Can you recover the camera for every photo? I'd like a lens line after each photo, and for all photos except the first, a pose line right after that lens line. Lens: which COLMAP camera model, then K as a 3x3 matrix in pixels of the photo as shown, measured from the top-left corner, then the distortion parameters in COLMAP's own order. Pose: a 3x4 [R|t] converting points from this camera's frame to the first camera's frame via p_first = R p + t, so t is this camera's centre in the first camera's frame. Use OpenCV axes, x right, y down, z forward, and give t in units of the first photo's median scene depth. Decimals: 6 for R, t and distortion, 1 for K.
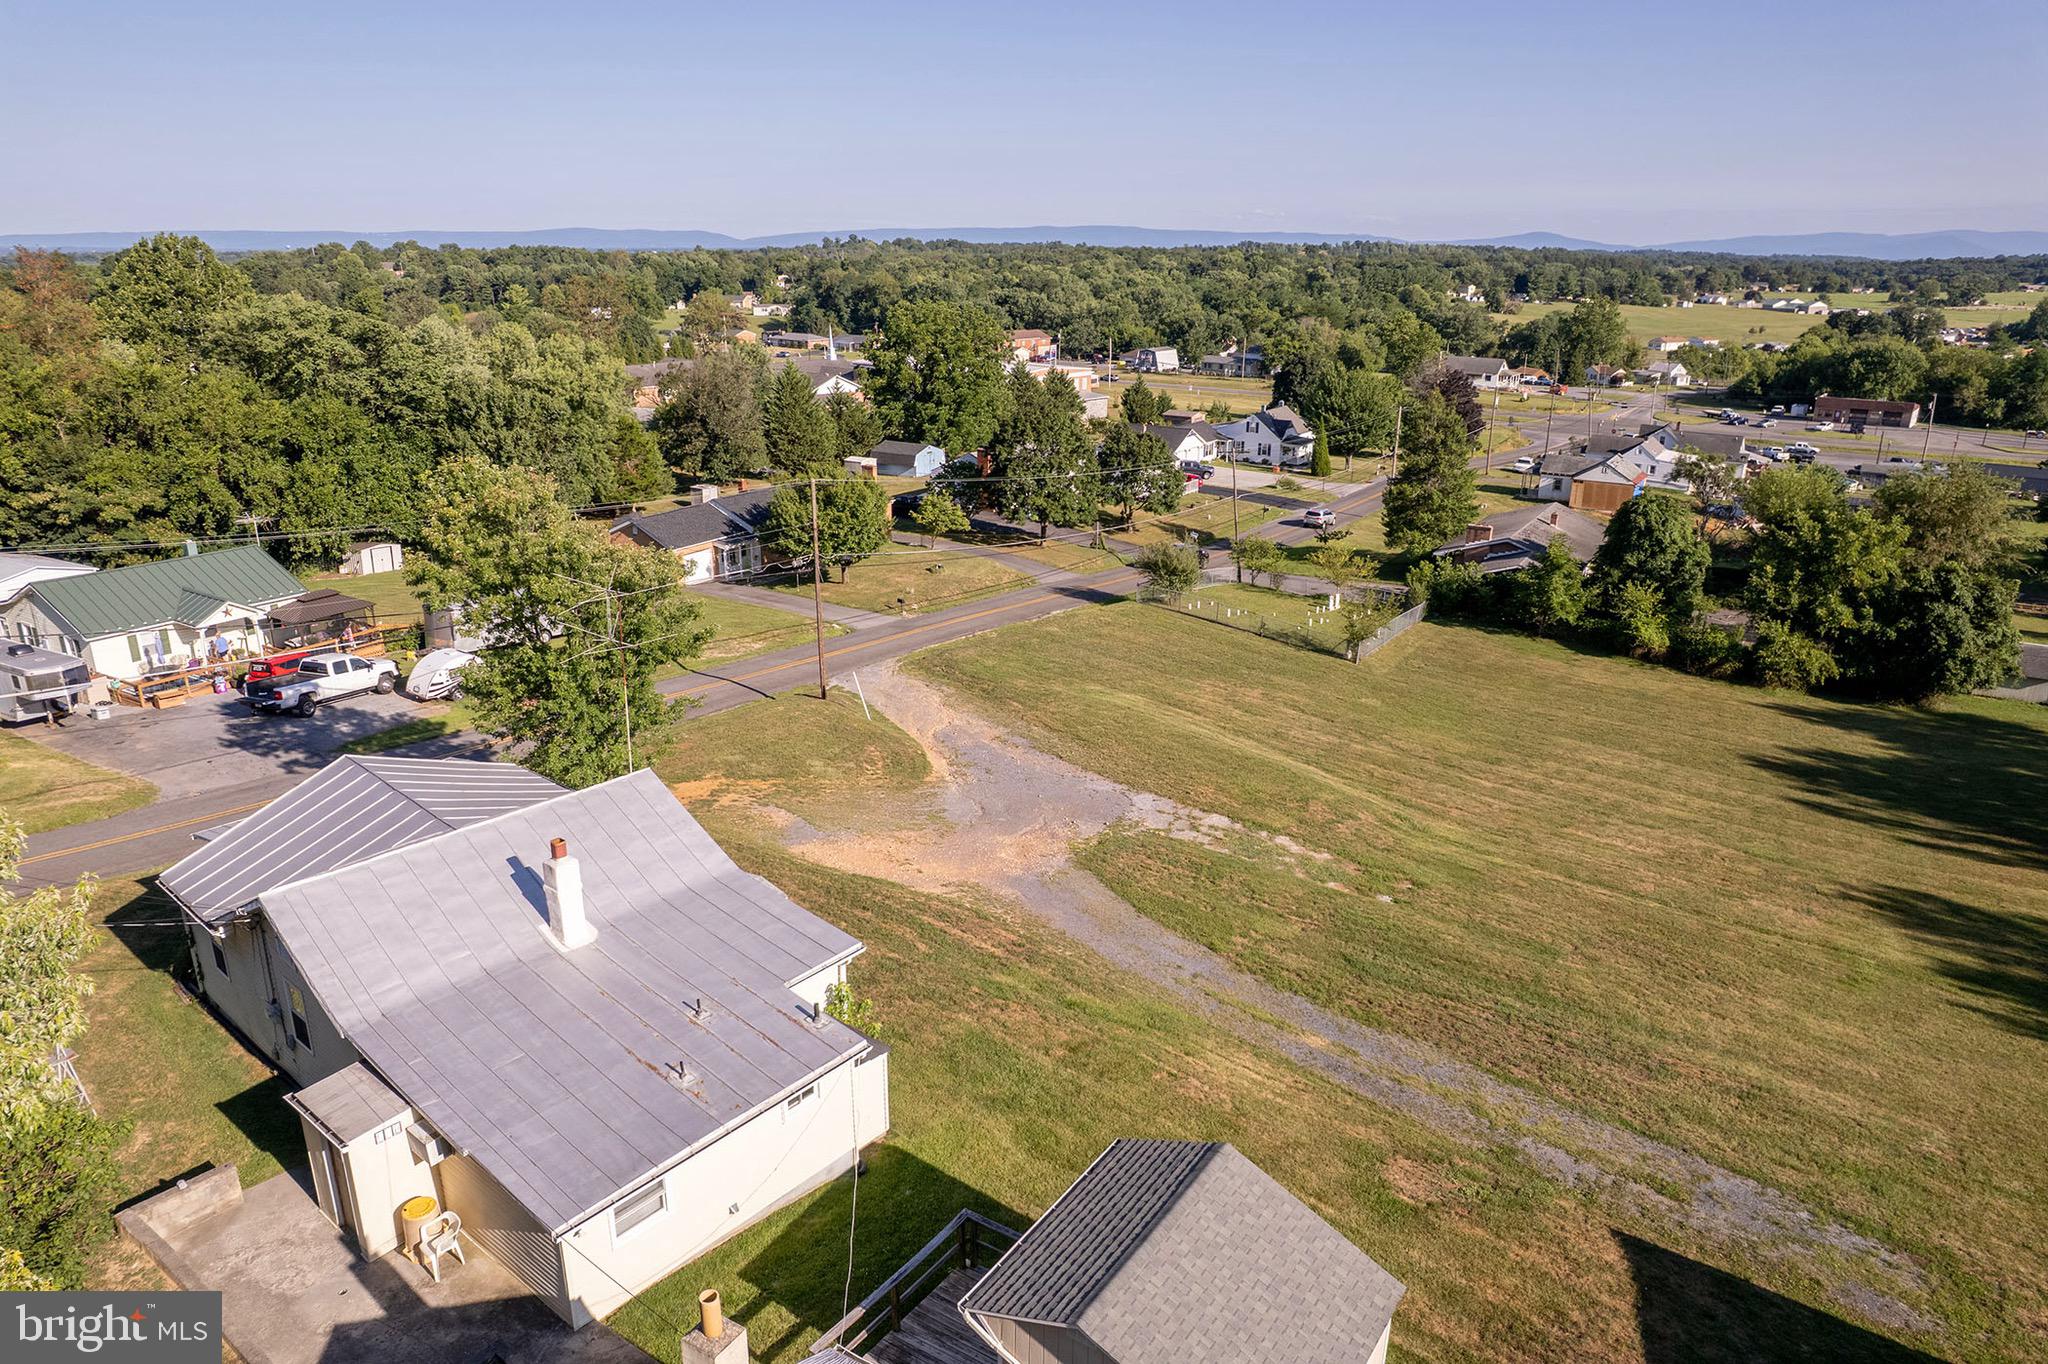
lens RADIAL K [[1313.6, 0, 993.3], [0, 1313.6, 681.2], [0, 0, 1]] dist [-0.102097, 0.085649]
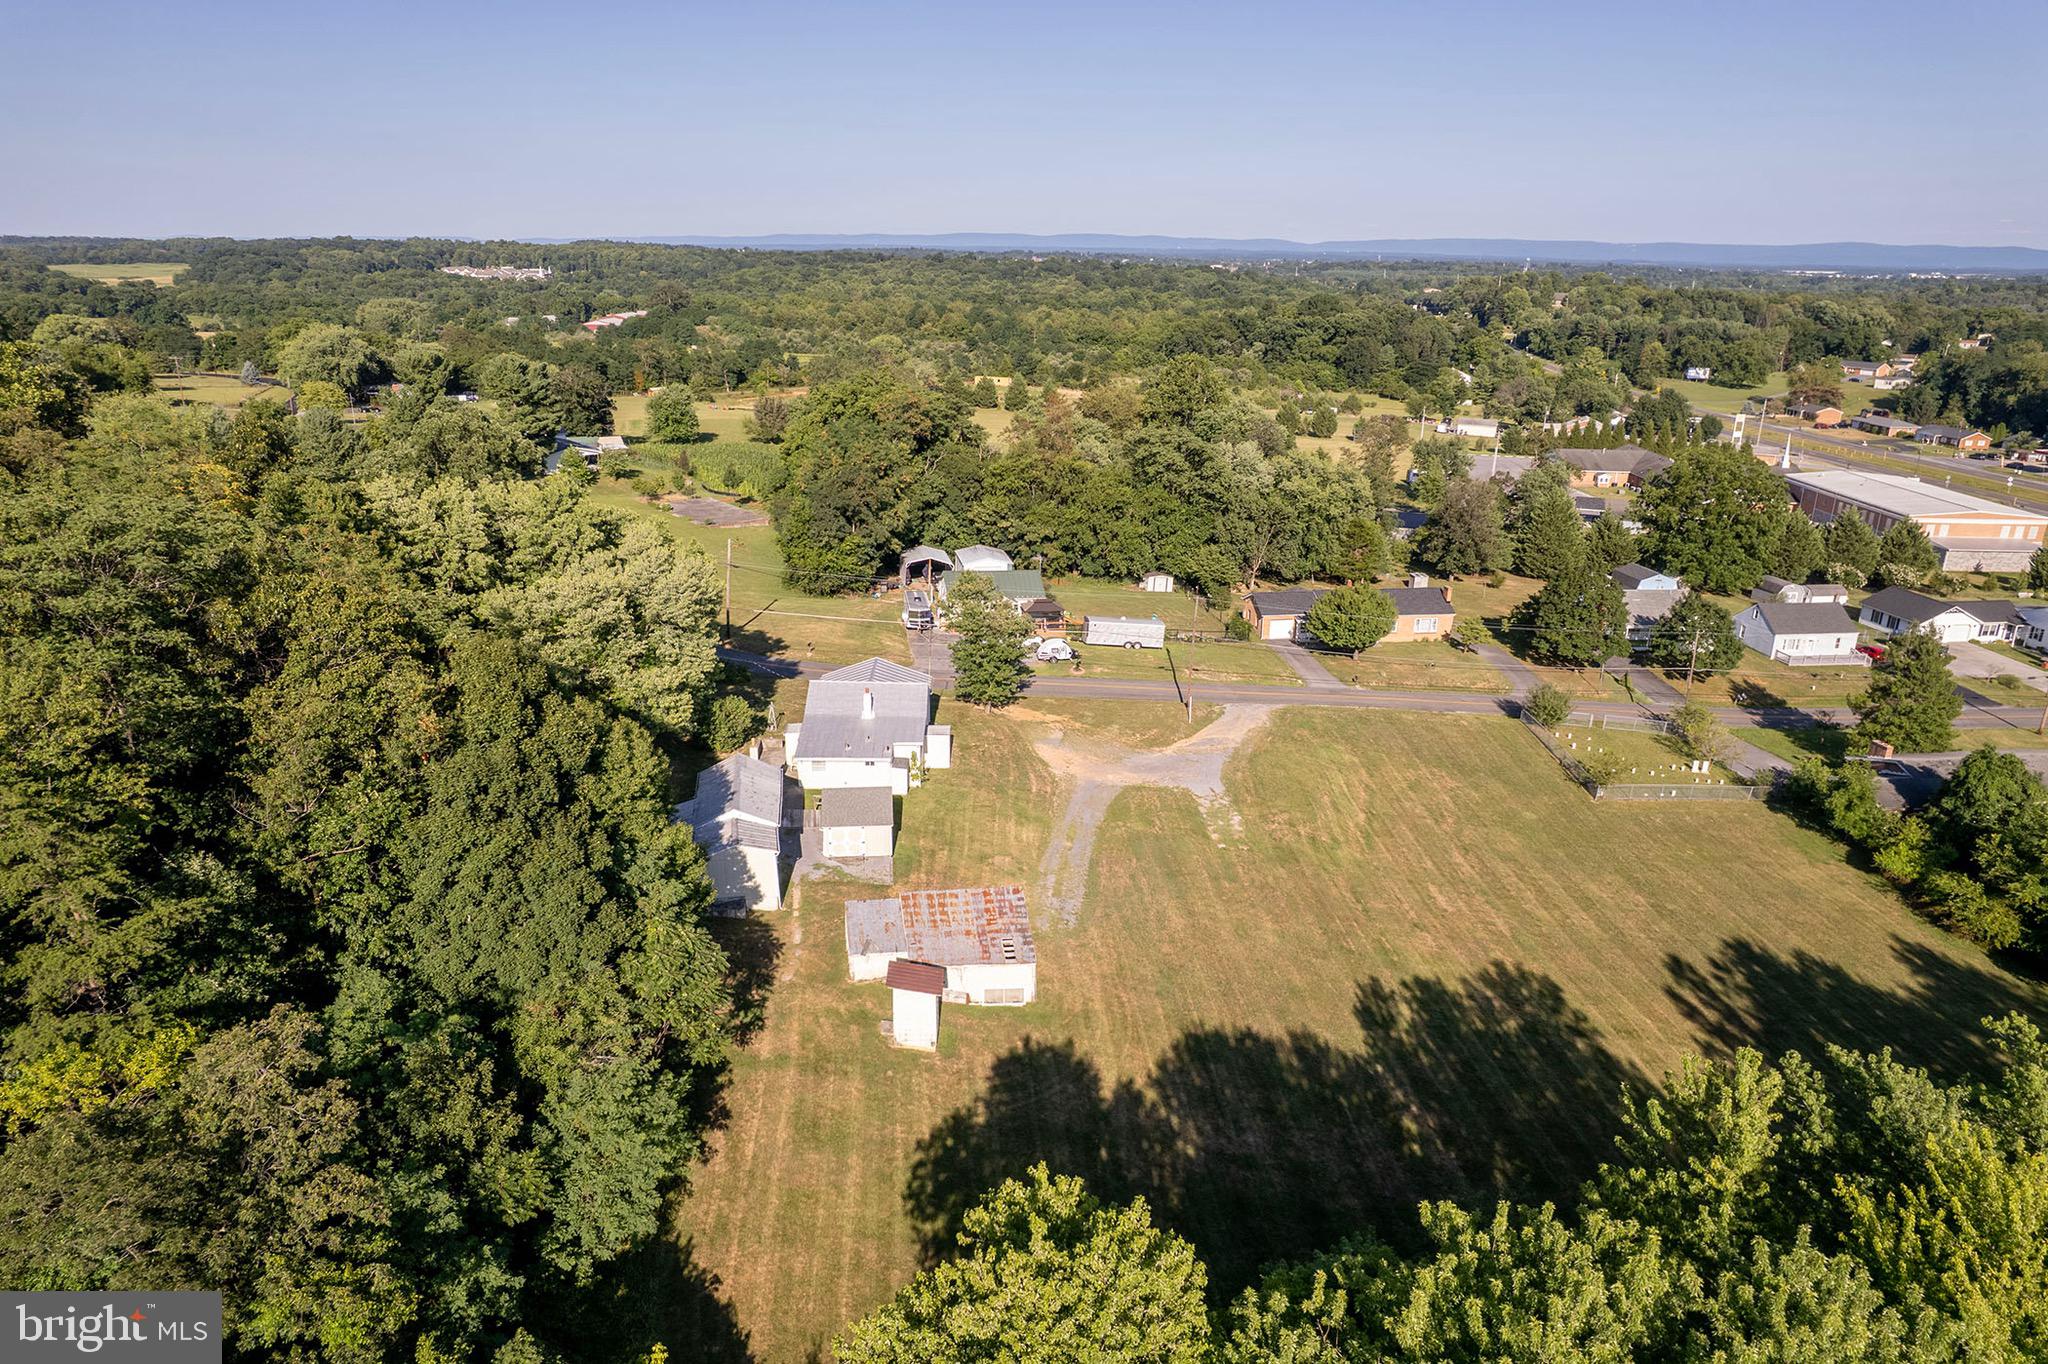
lens RADIAL K [[1304.4, 0, 964.3], [0, 1304.4, 682.0], [0, 0, 1]] dist [-0.002991, -0.000794]
pose [[0.625007, 0.249512, -0.739669, 0.669451], [-0.249433, 0.961701, 0.113644, -0.099514], [0.739696, 0.113469, 0.663306, -0.330718]]
